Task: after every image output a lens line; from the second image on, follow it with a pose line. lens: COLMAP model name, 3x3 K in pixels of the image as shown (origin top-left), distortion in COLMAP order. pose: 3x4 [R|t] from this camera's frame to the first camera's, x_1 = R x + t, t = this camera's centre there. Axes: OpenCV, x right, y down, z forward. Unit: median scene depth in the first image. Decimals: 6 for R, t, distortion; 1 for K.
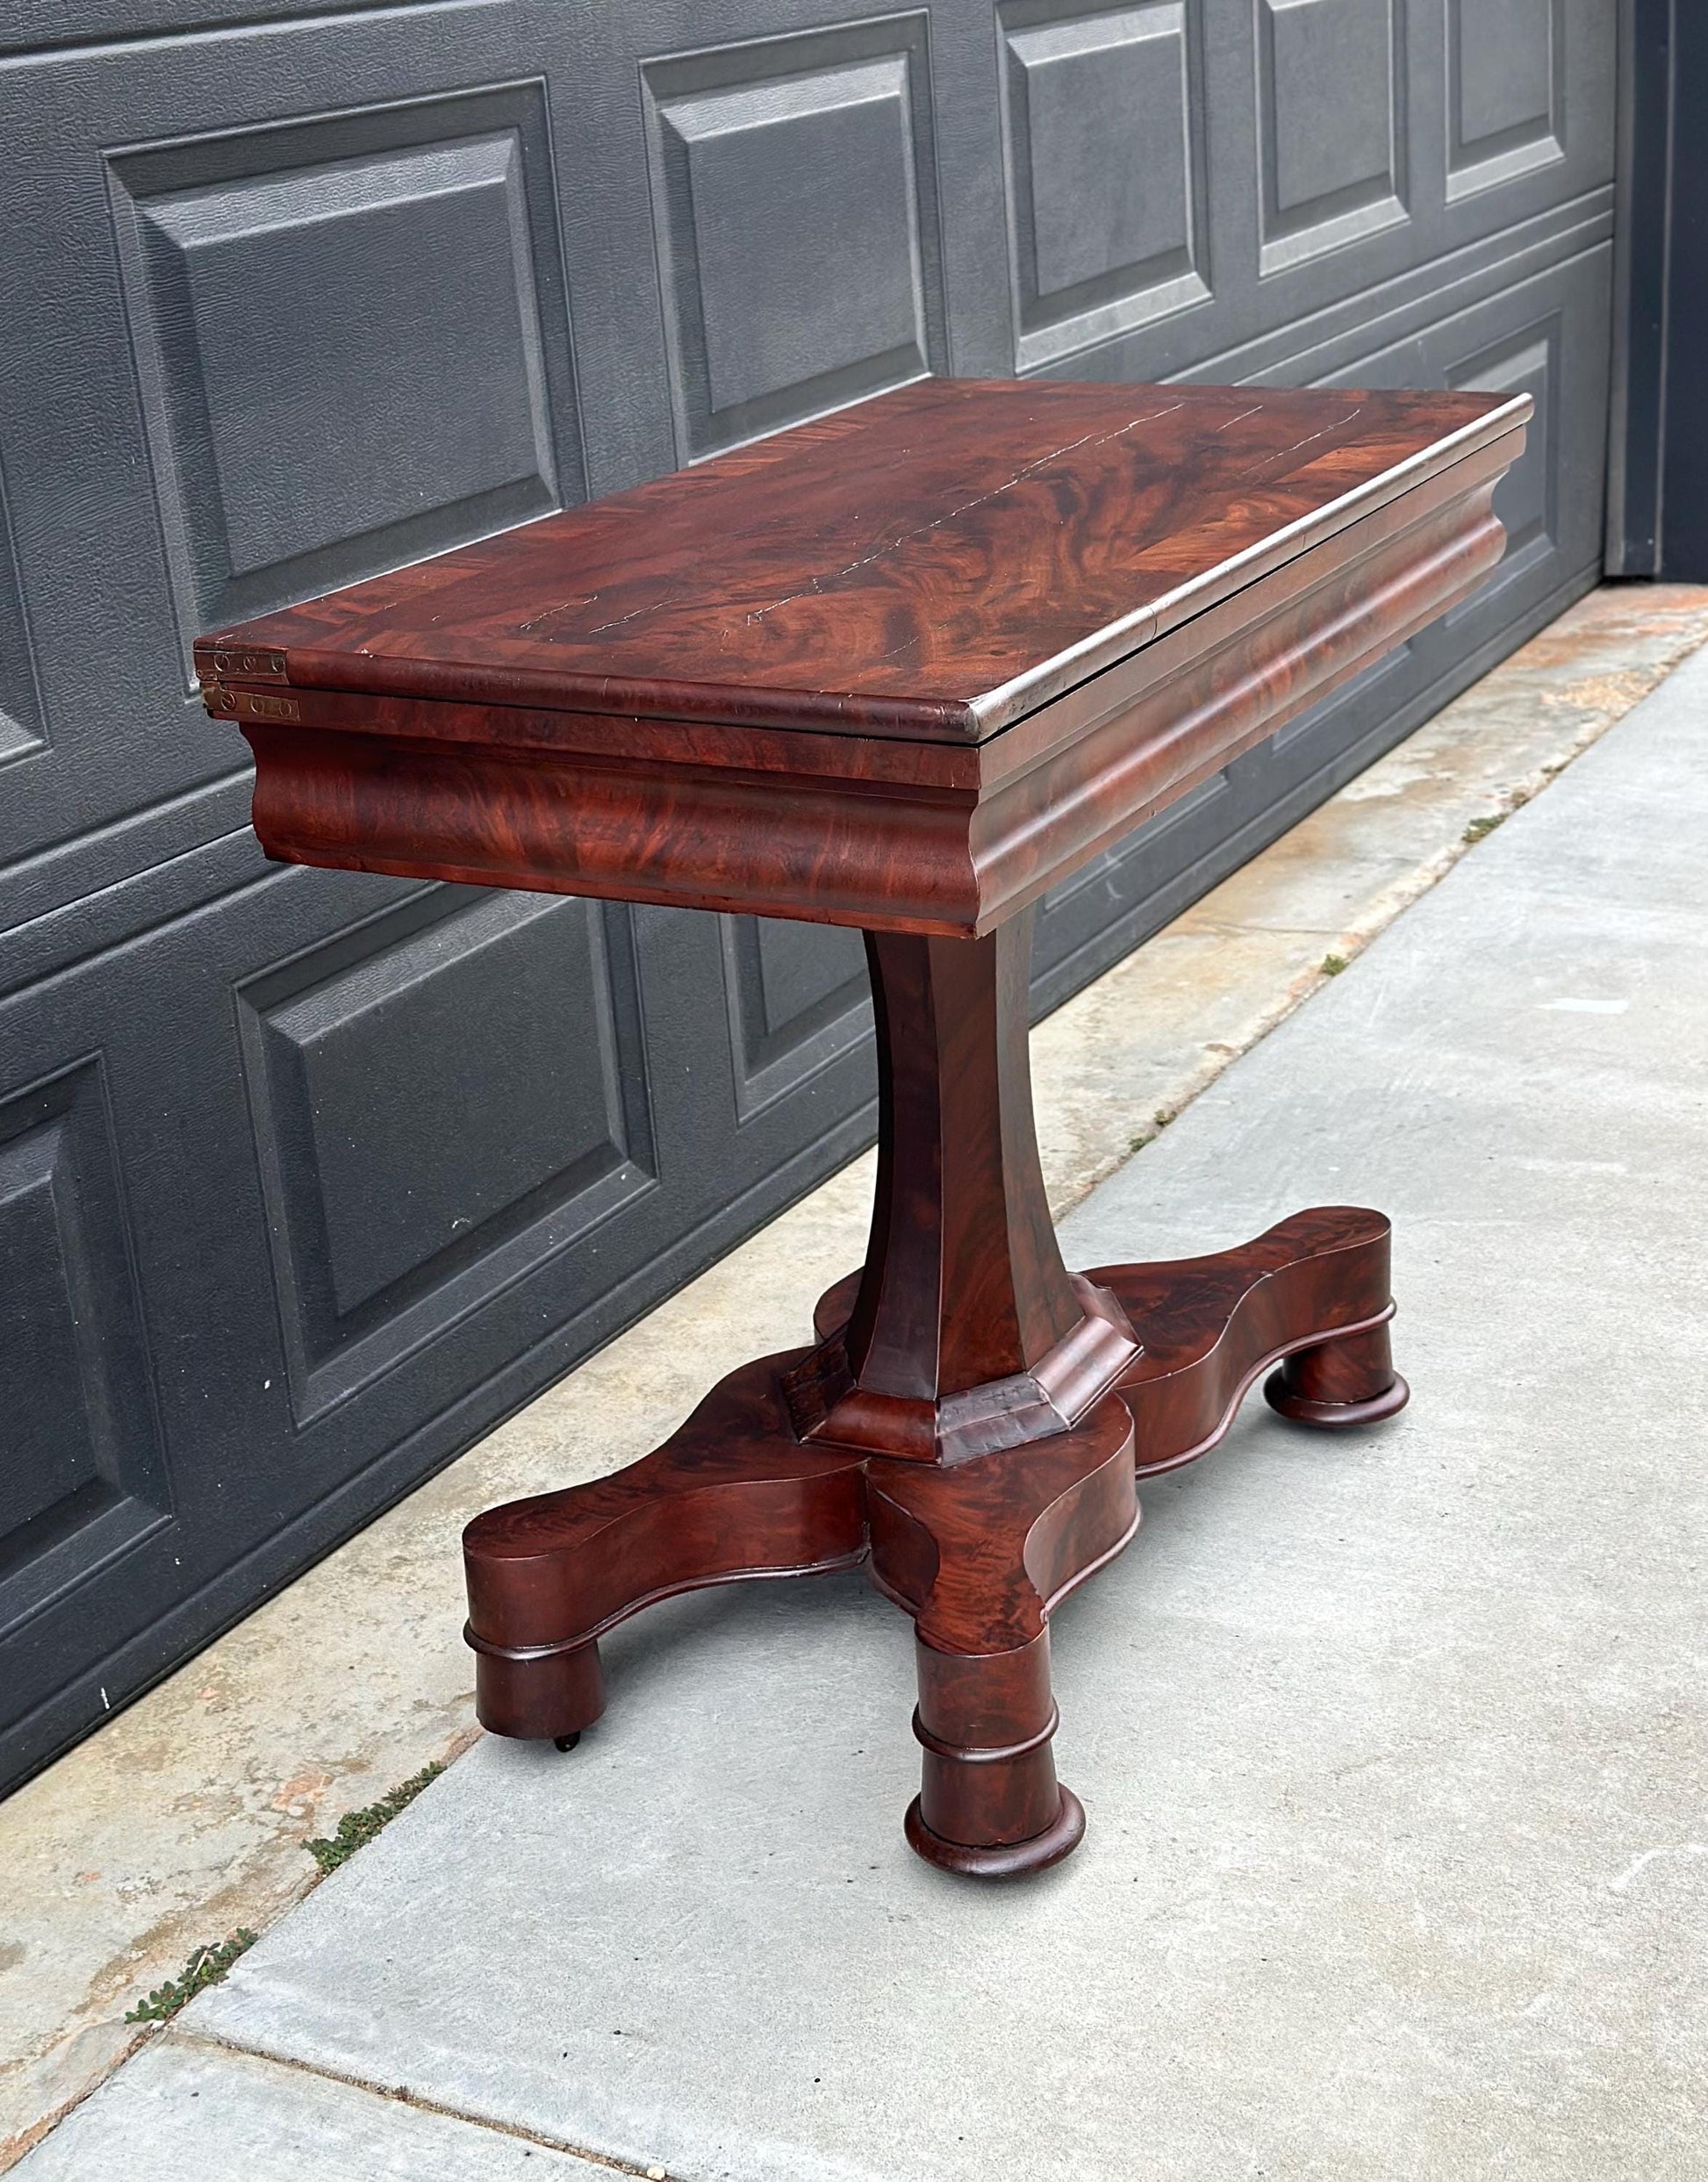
lens RADIAL K [[3405.8, 0, 878.3], [0, 3405.8, 1146.8], [0, 0, 1]] dist [0.133164, 0.000000]
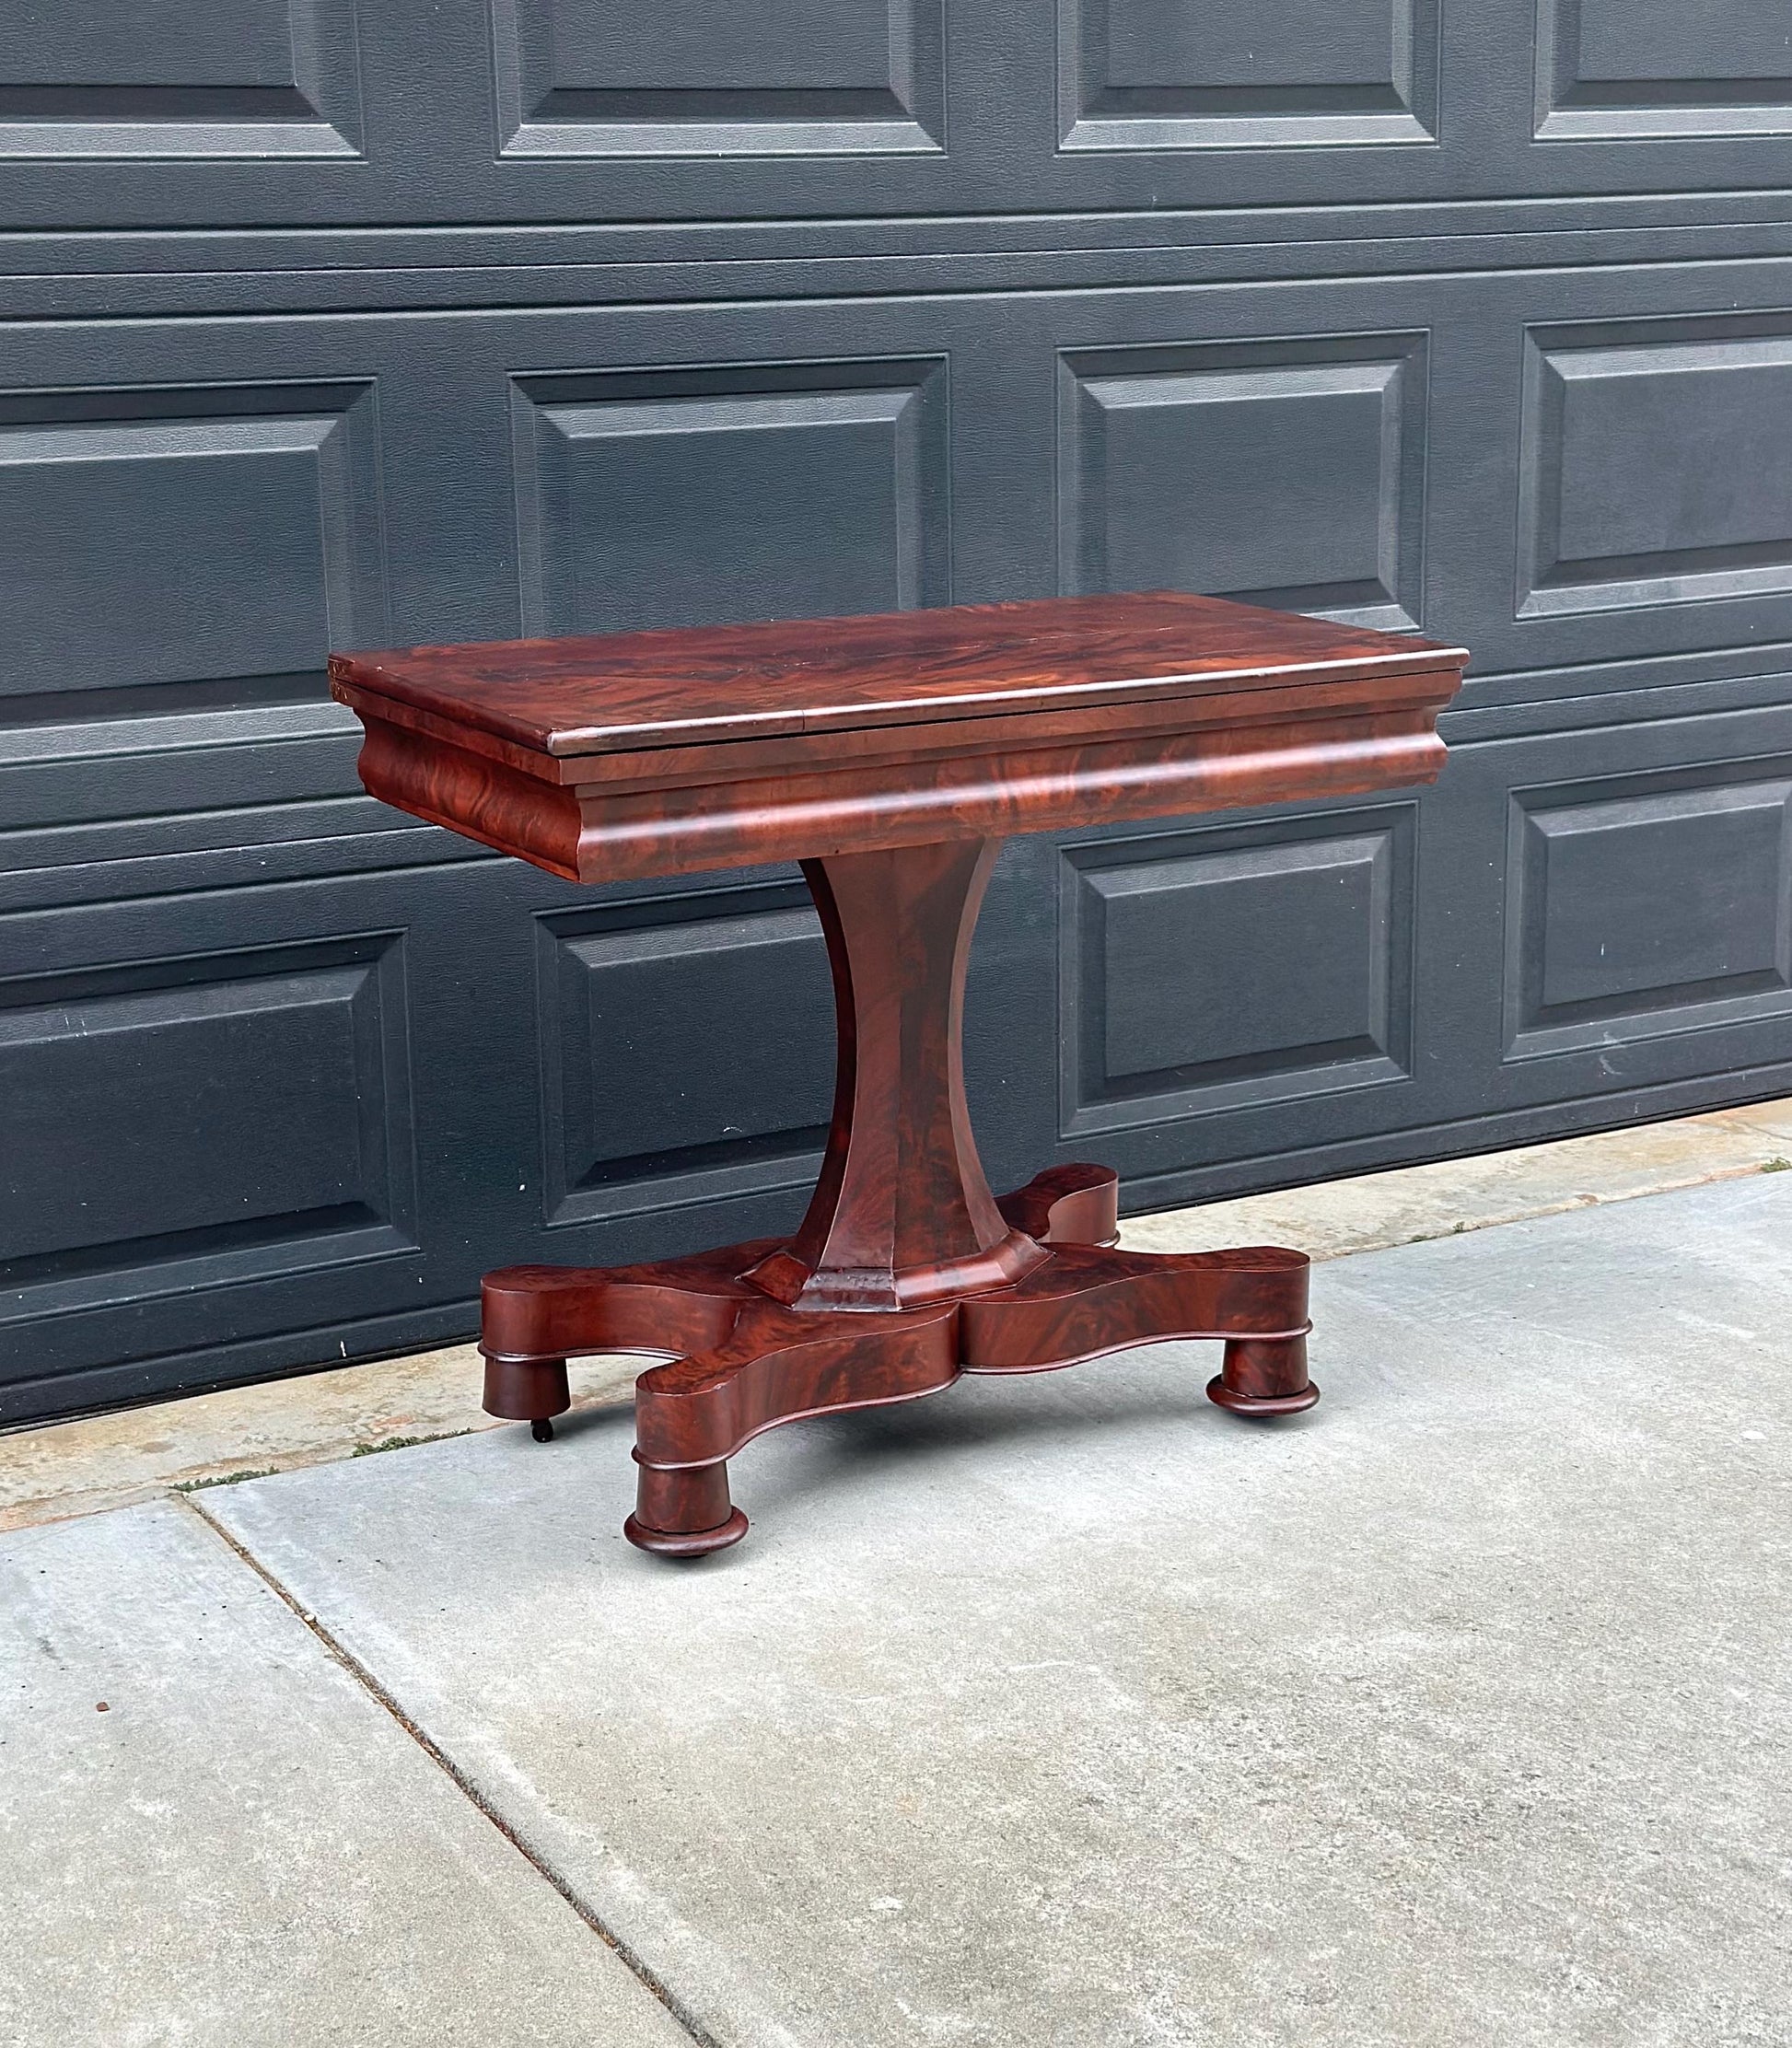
lens RADIAL K [[3540.0, 0, 887.1], [0, 3540.0, 1056.6], [0, 0, 1]] dist [0.152551, 0.000000]
pose [[0.842690, 0.185327, -0.505496, 0.687070], [-0.232746, 0.972023, -0.031633, 0.025157], [0.485492, 0.144310, 0.862249, -0.241604]]
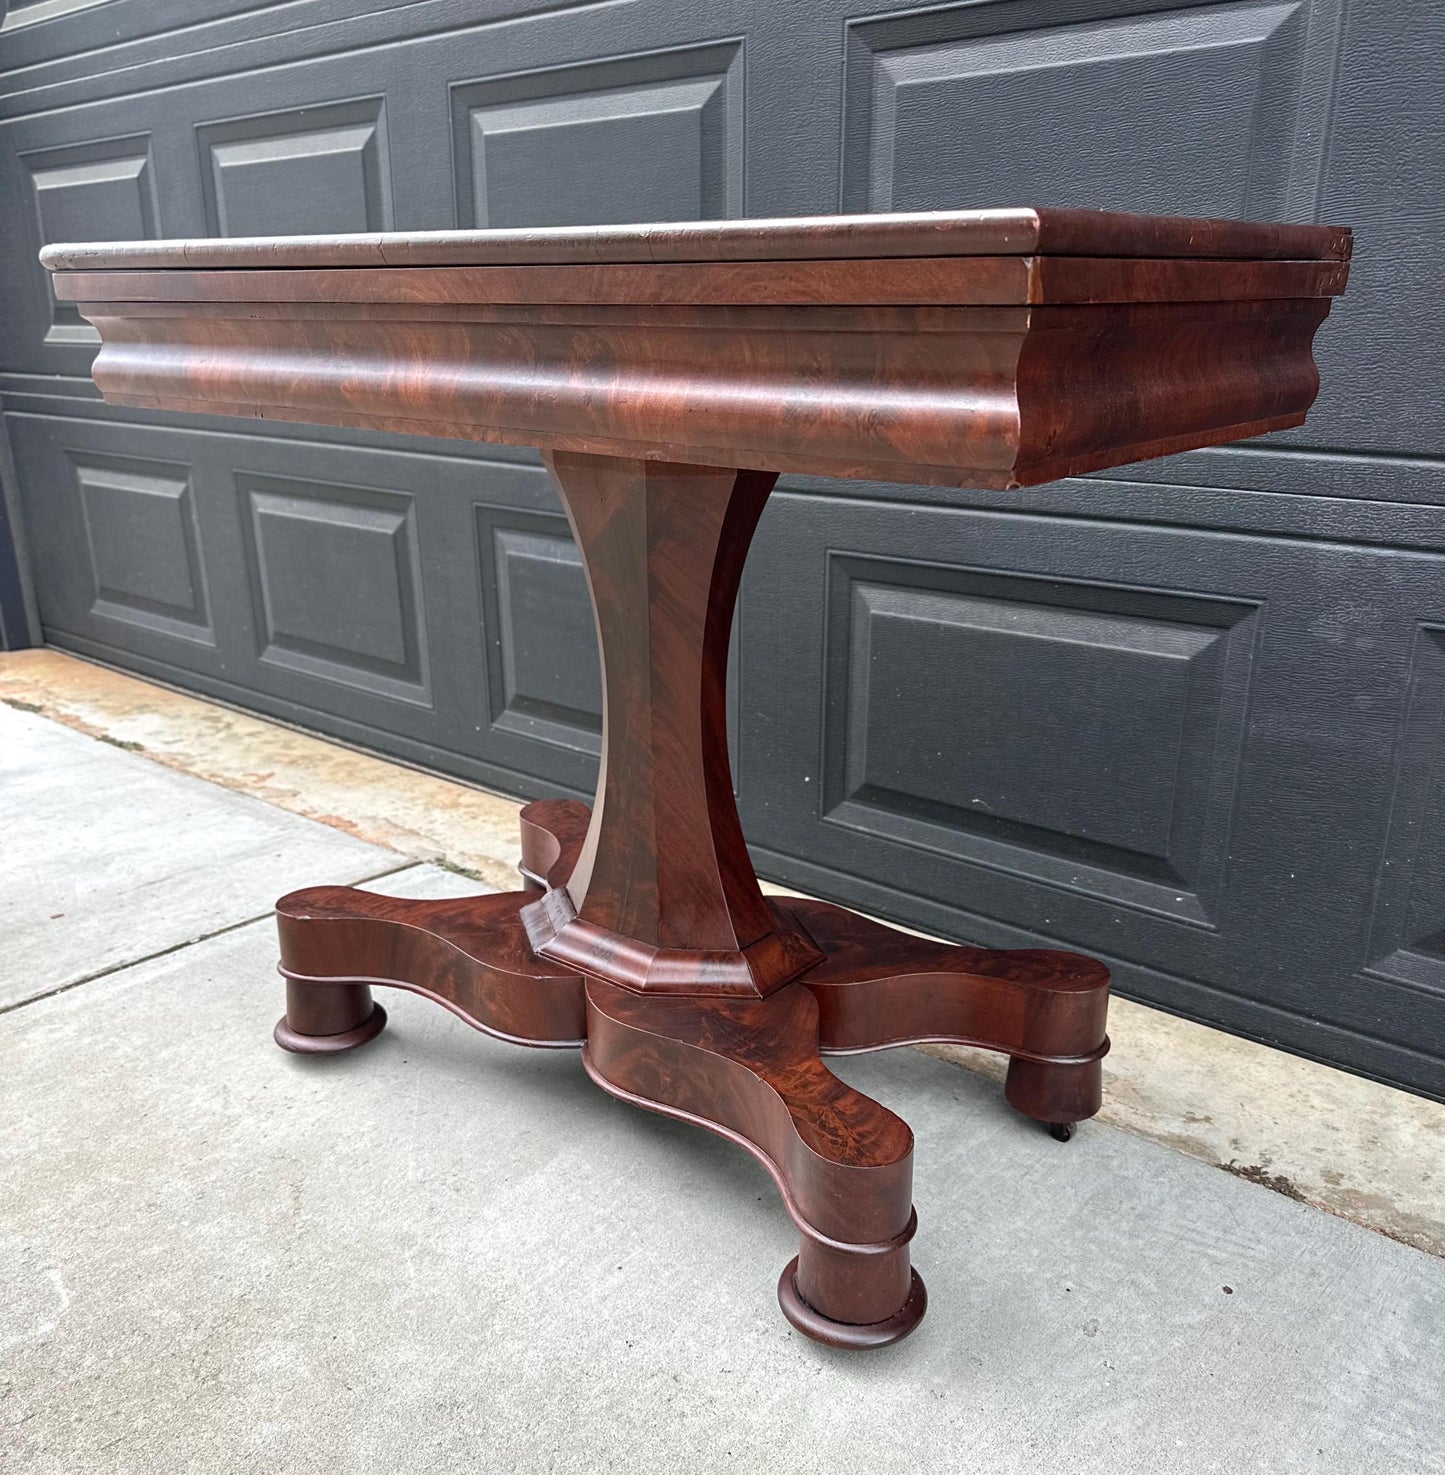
lens RADIAL K [[1379.7, 0, 719.6], [0, 1379.7, 803.5], [0, 0, 1]] dist [0.029329, 0.000000]
pose [[-0.233919, 0.383093, -0.893600, 0.456226], [-0.336672, 0.830320, 0.444095, -0.212919], [0.912104, 0.404733, -0.065251, 0.966499]]
